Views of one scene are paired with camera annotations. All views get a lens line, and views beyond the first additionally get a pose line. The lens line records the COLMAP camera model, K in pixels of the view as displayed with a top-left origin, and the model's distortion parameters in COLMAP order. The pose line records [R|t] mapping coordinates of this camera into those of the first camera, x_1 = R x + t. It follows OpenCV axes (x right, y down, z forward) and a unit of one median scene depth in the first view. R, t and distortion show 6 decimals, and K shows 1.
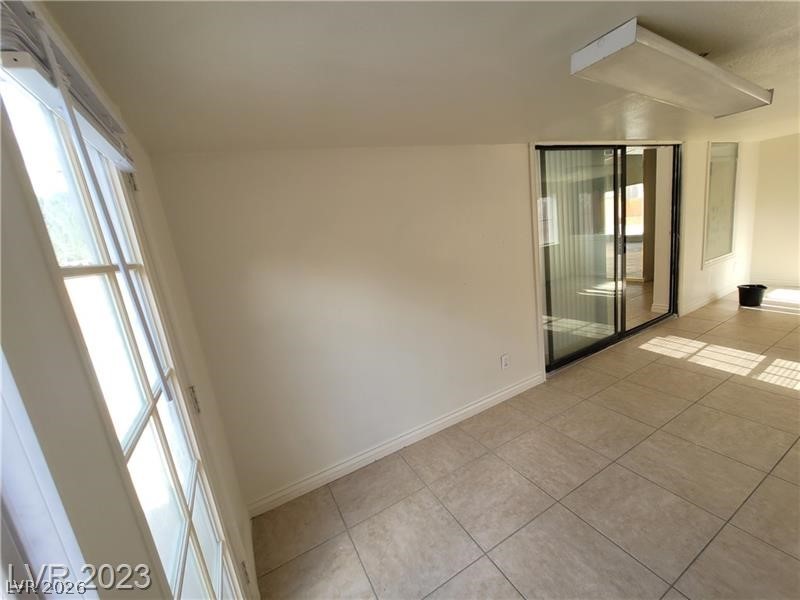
lens RADIAL K [[326.8, 0, 397.8], [0, 326.8, 301.4], [0, 0, 1]] dist [-0.002642, 0.000243]
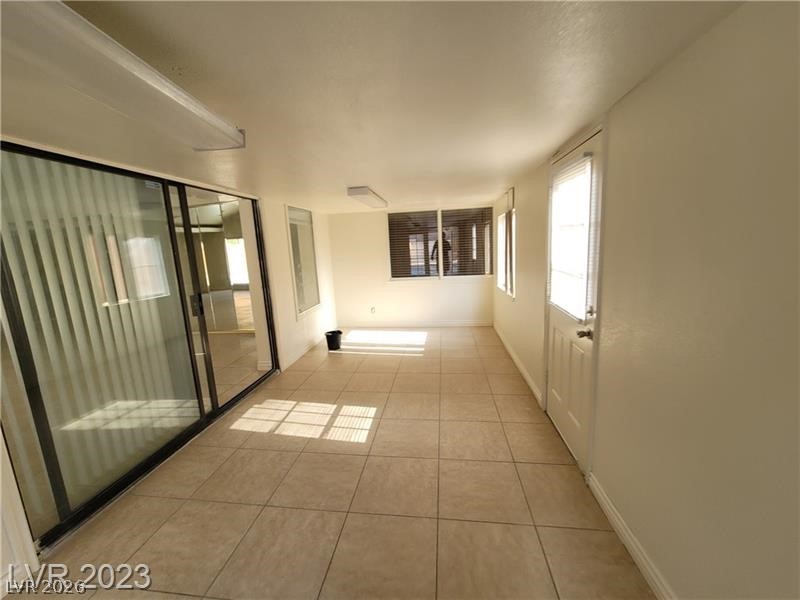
lens RADIAL K [[326.8, 0, 402.8], [0, 326.8, 300.5], [0, 0, 1]] dist [-0.002642, 0.000243]
pose [[0.571978, -0.029963, 0.819722, 0.316236], [0.138906, 0.988438, -0.060795, -0.062963], [-0.808422, 0.148638, 0.569526, 0.132377]]
